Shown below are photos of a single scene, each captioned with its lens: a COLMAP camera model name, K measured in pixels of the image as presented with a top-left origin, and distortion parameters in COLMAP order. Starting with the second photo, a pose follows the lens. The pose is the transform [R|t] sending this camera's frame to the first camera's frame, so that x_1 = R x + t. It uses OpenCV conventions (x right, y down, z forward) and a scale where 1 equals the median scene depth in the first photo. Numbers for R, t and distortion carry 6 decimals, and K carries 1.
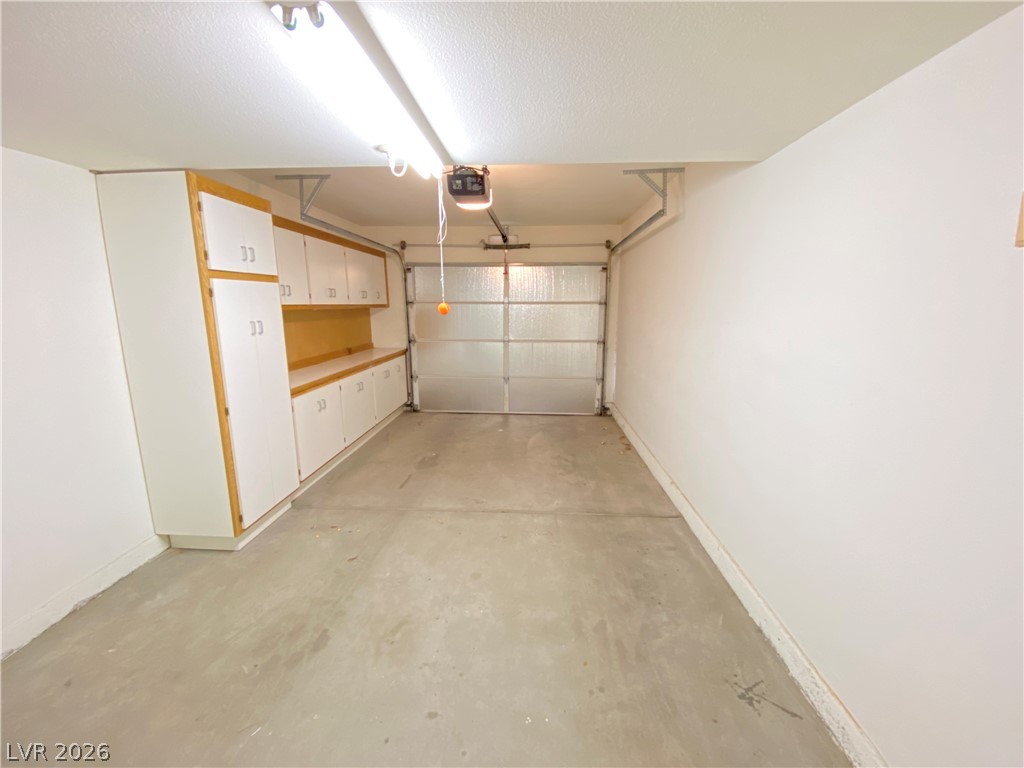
lens RADIAL K [[414.3, 0, 518.3], [0, 414.3, 380.6], [0, 0, 1]] dist [-0.000453, -0.011995]
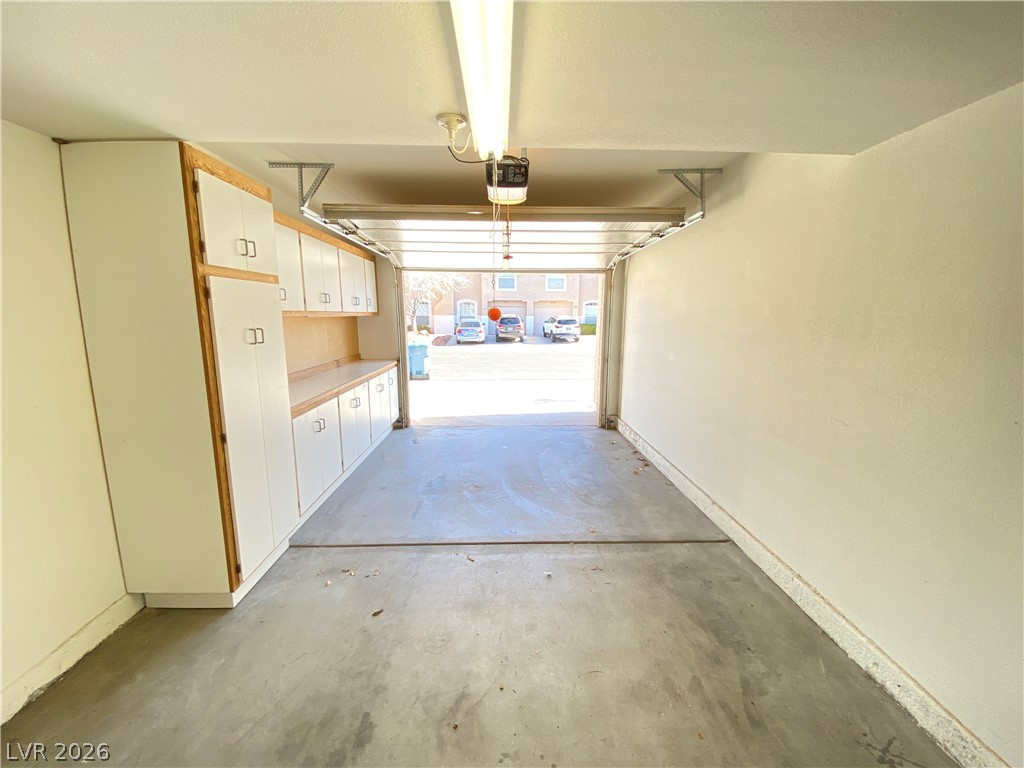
lens RADIAL K [[414.3, 0, 518.3], [0, 414.3, 380.6], [0, 0, 1]] dist [-0.000453, -0.011995]
pose [[0.996513, -0.008460, 0.083002, -0.207897], [0.010557, 0.999635, -0.024854, -0.014893], [-0.082762, 0.025644, 0.996239, 0.148842]]
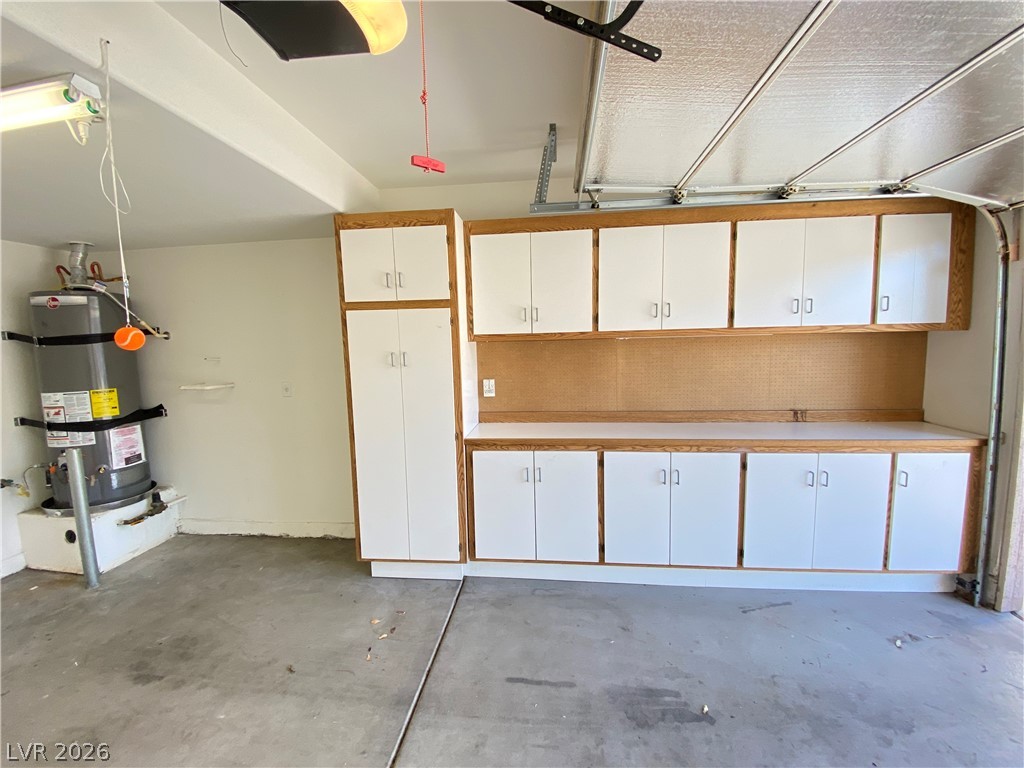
lens RADIAL K [[414.3, 0, 518.3], [0, 414.3, 380.6], [0, 0, 1]] dist [-0.000453, -0.011995]
pose [[-0.056501, 0.101229, -0.993257, 0.301676], [-0.161867, 0.980756, 0.109163, -0.264272], [0.985194, 0.166943, -0.039028, 1.525768]]
